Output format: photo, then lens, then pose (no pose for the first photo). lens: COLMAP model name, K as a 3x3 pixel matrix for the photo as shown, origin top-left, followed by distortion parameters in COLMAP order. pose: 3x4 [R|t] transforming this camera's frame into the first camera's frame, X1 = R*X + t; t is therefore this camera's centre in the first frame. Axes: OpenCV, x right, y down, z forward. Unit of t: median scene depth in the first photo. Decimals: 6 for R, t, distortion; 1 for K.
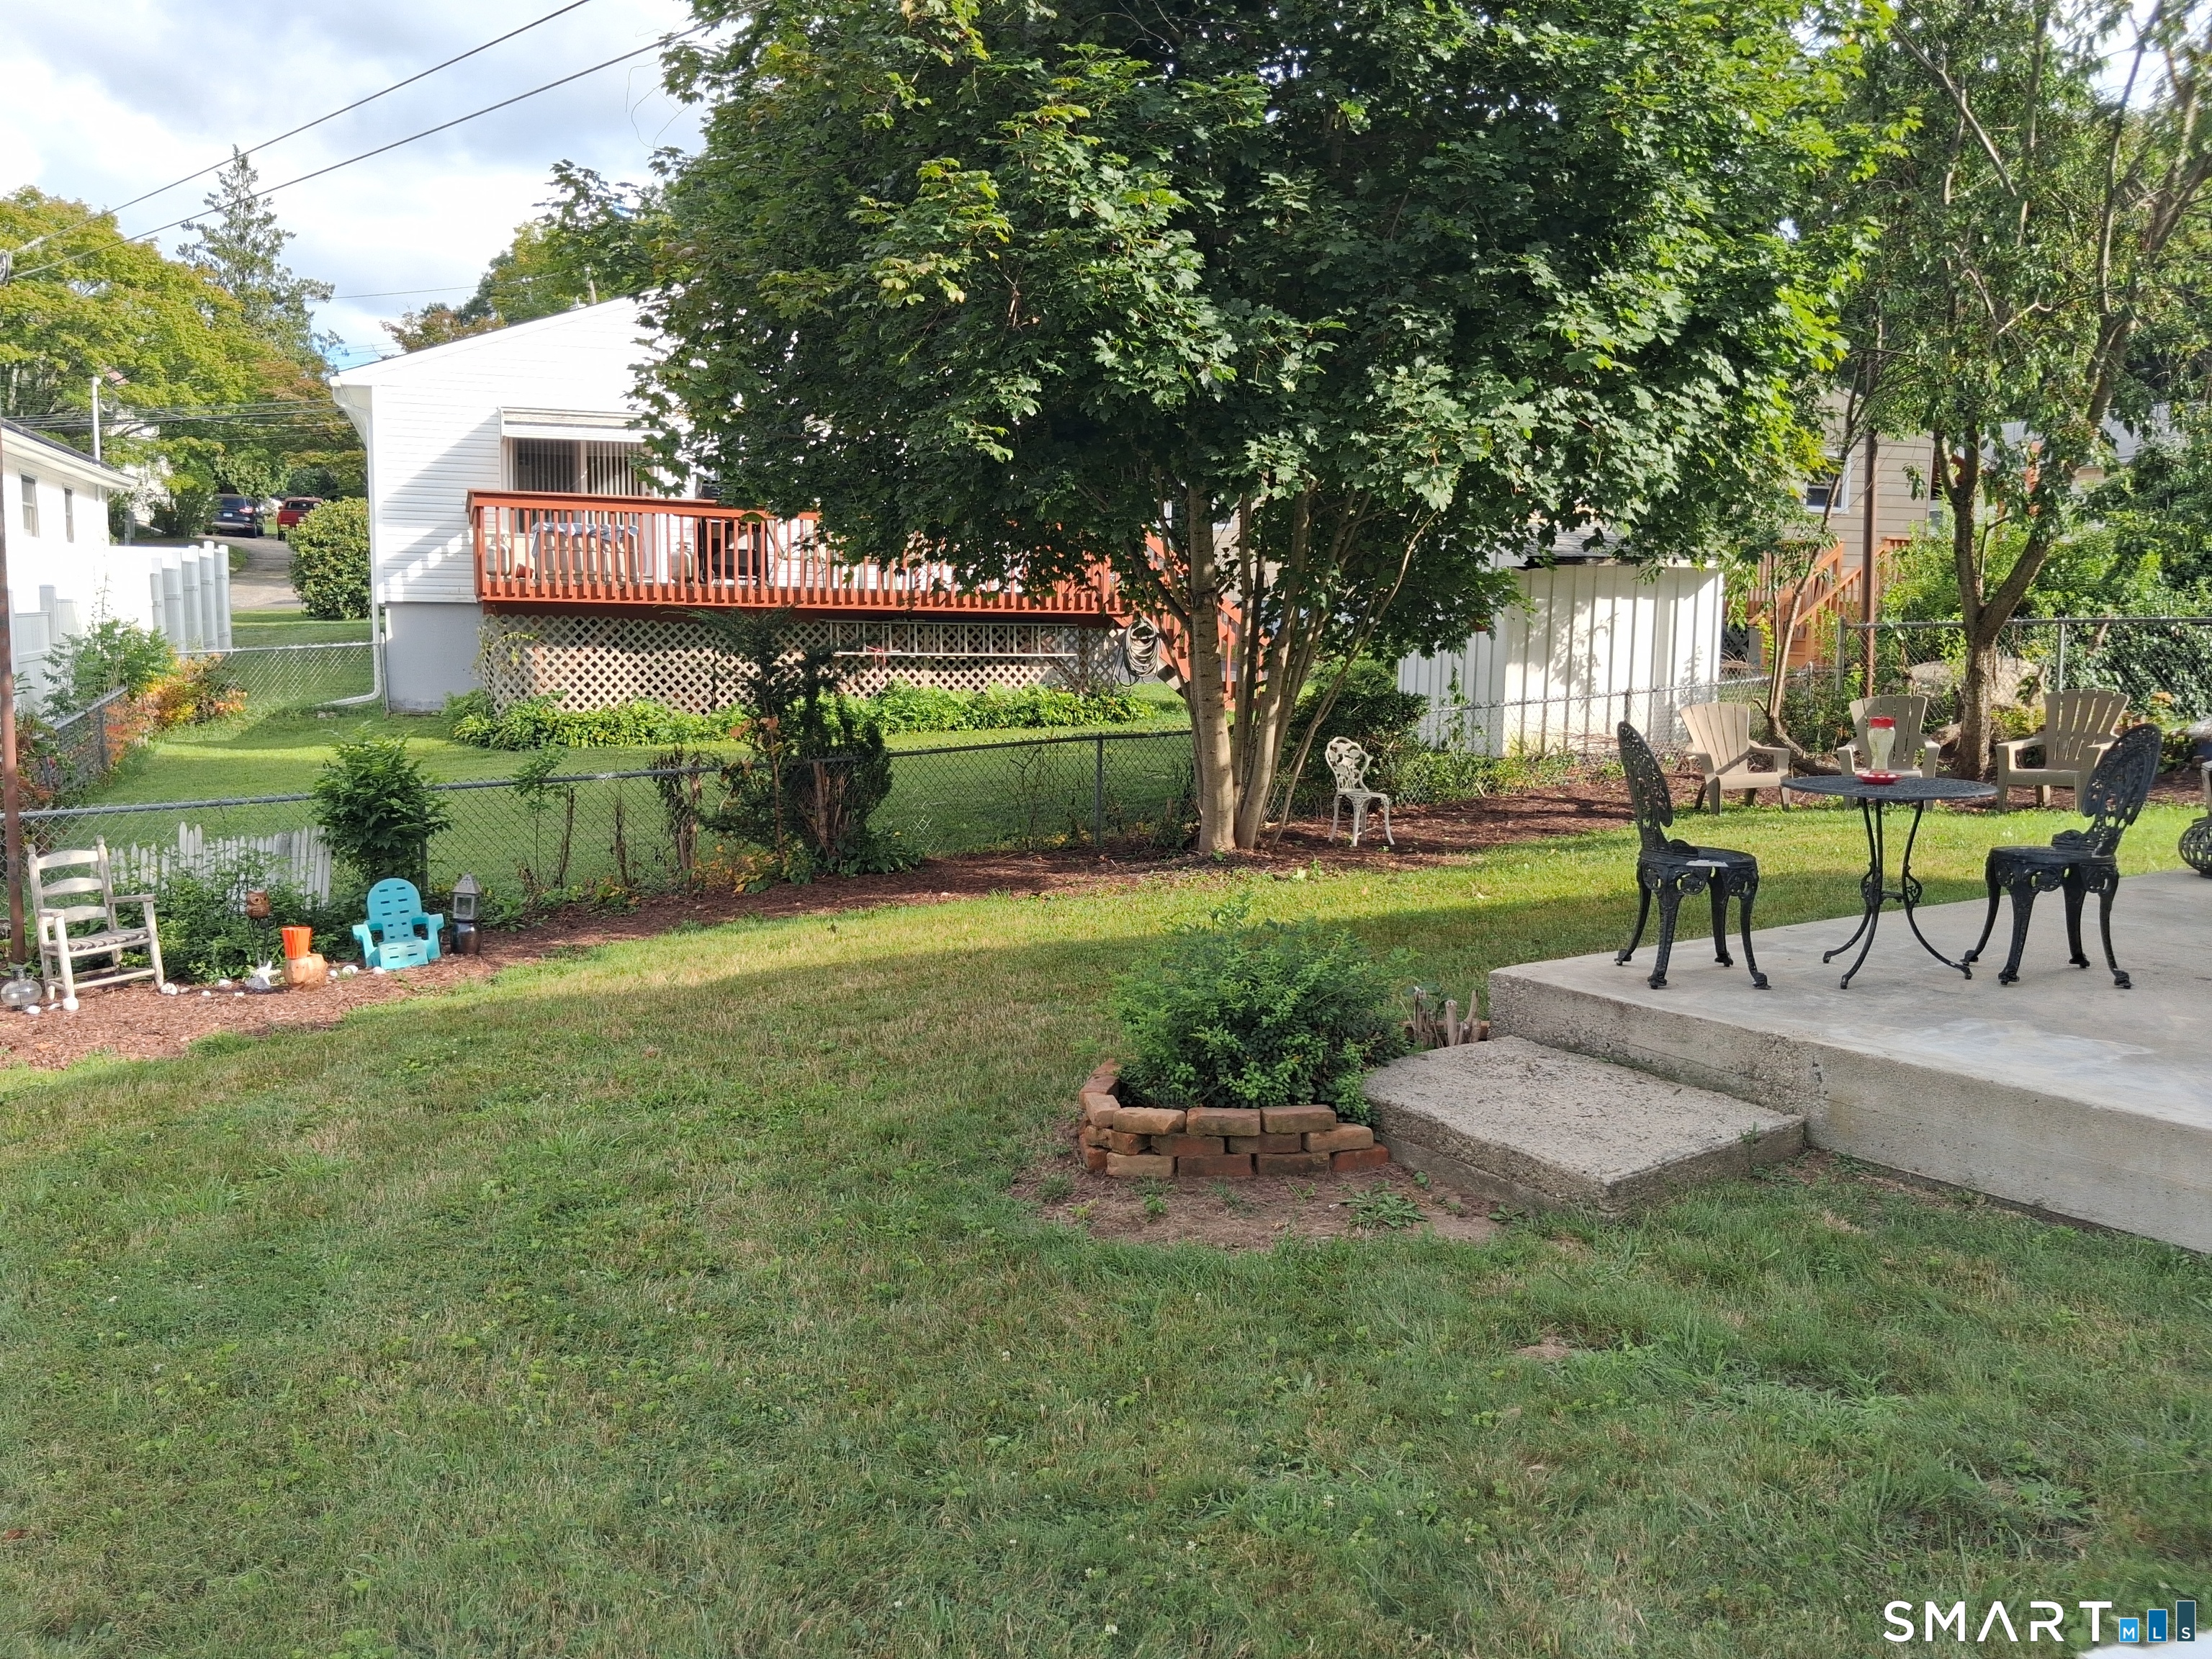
lens RADIAL K [[1753.9, 0, 1127.1], [0, 1753.9, 817.3], [0, 0, 1]] dist [0.035882, -0.067406]
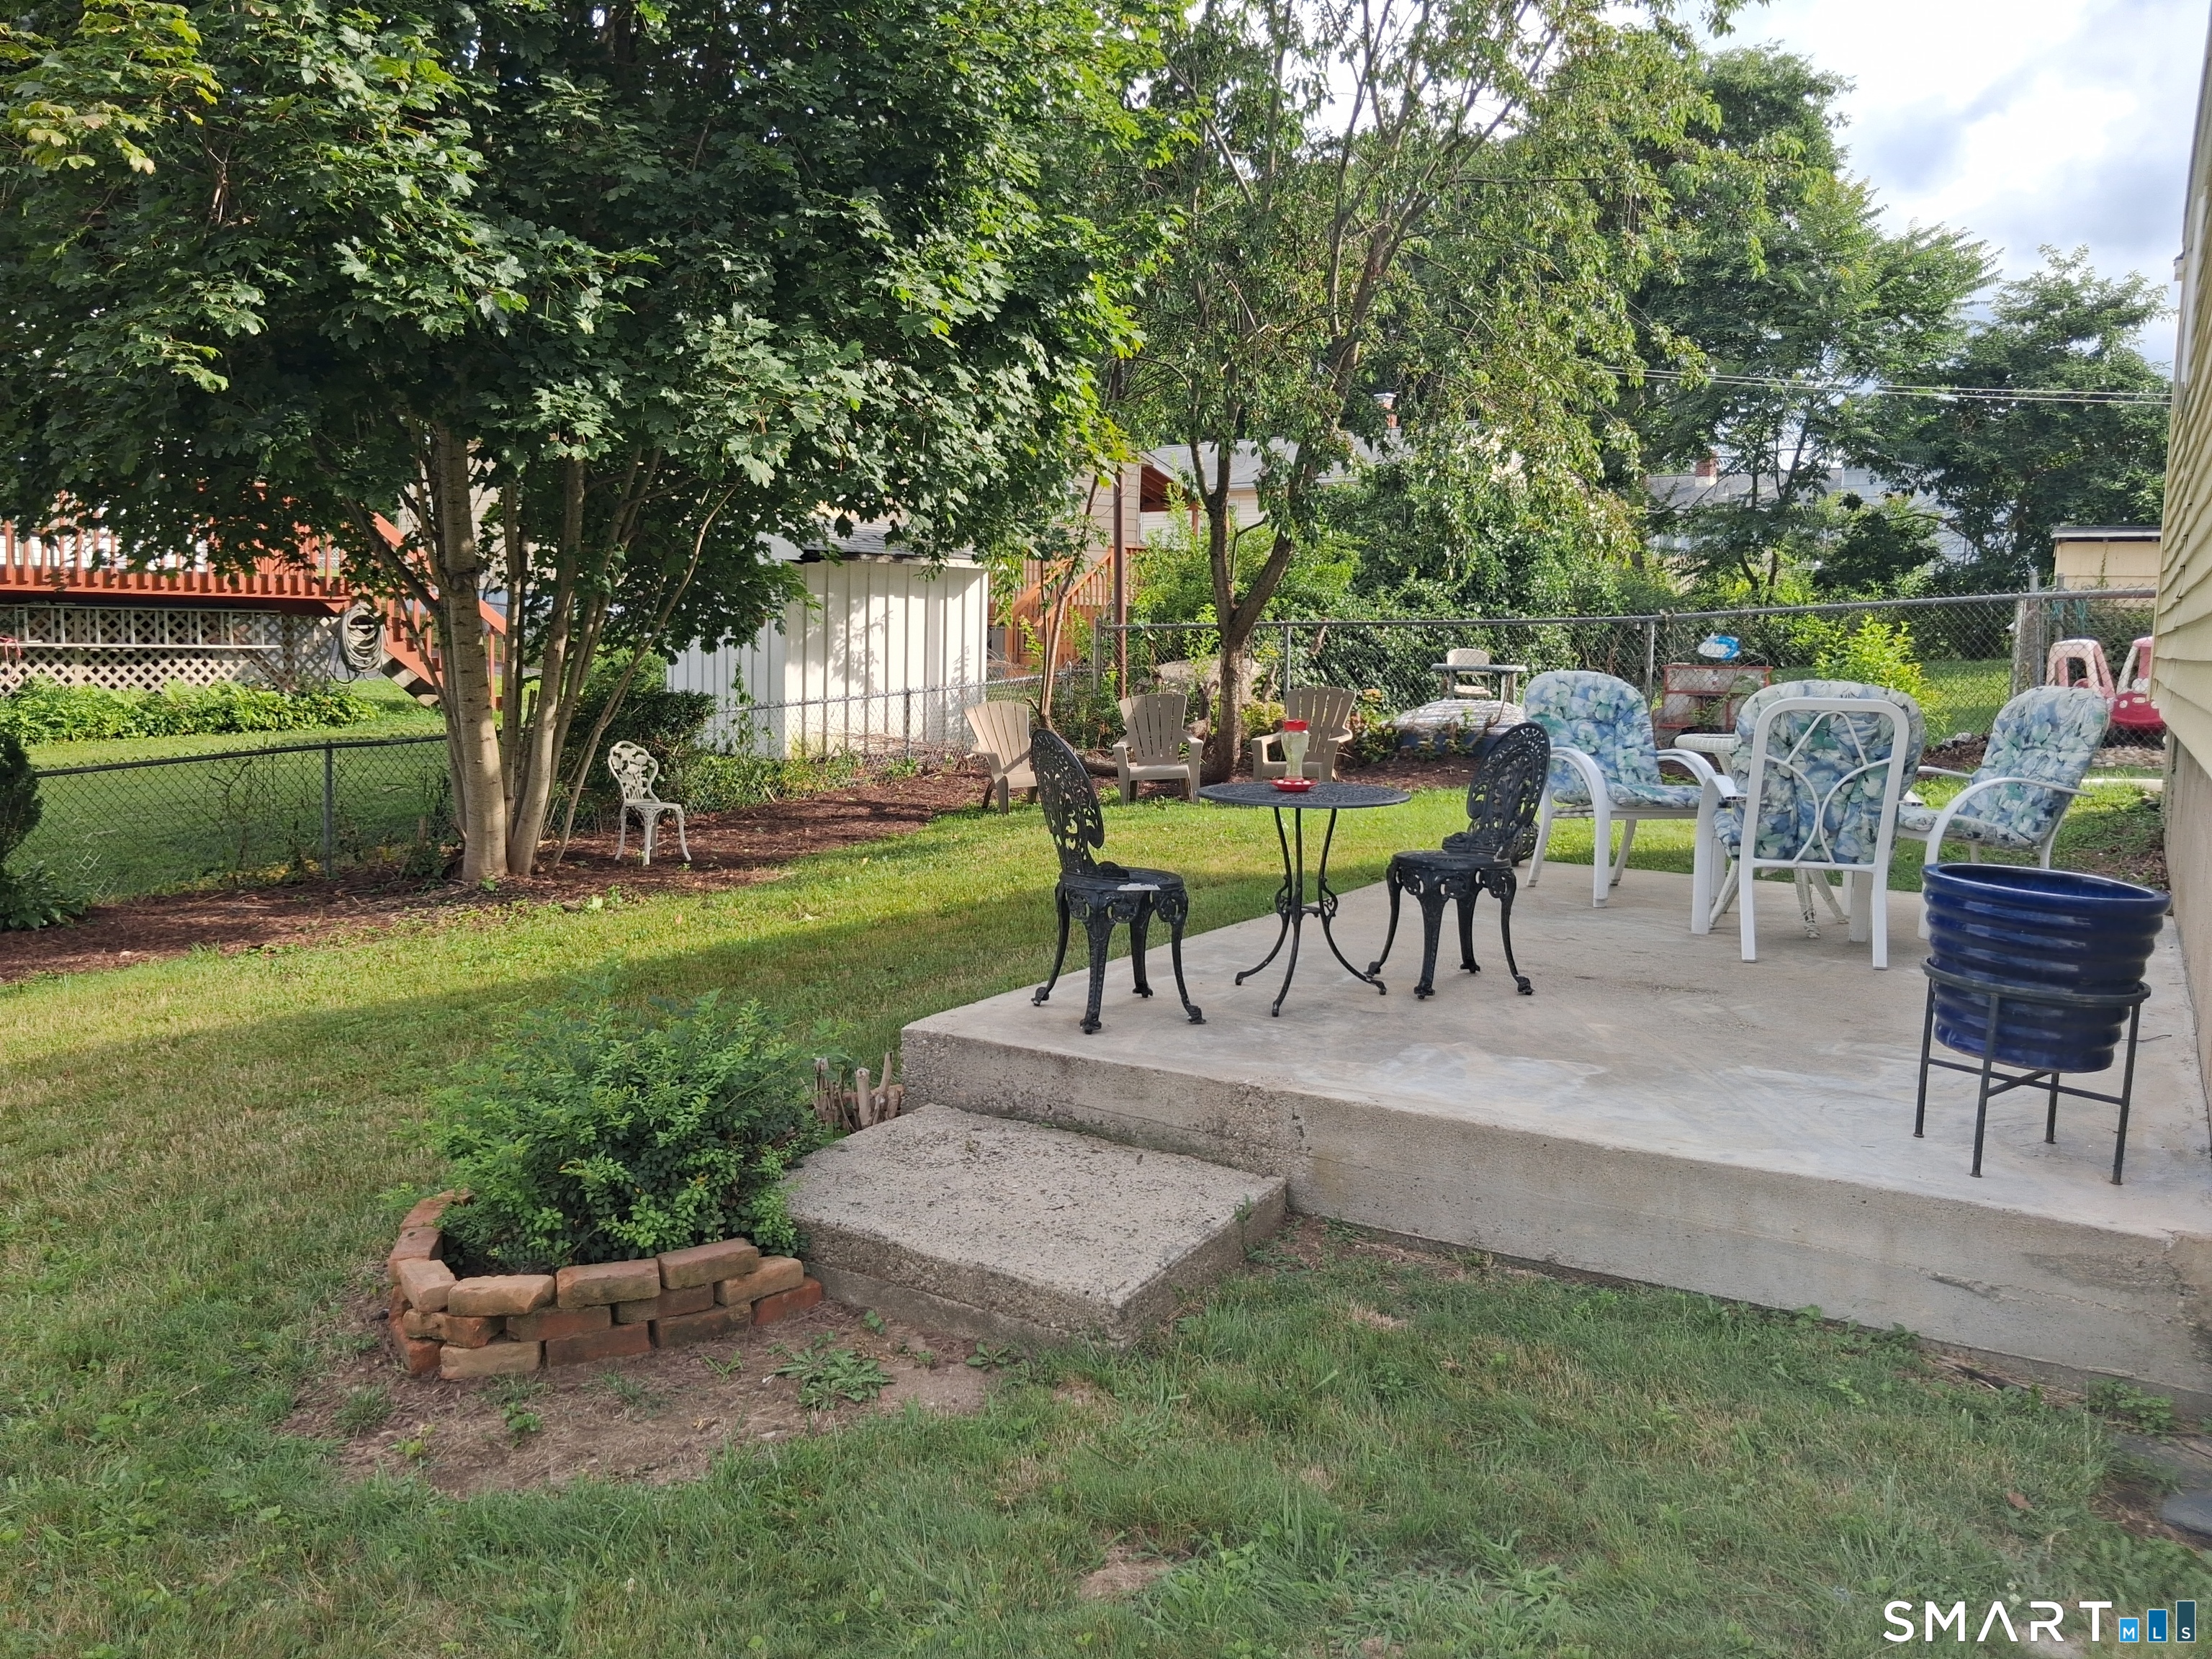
lens RADIAL K [[1753.9, 0, 1080.0], [0, 1753.9, 776.8], [0, 0, 1]] dist [0.035882, -0.067406]
pose [[0.917318, -0.022525, 0.397518, -0.031961], [0.030979, 0.999410, -0.014855, -0.012116], [-0.396948, 0.025942, 0.917474, 0.150480]]
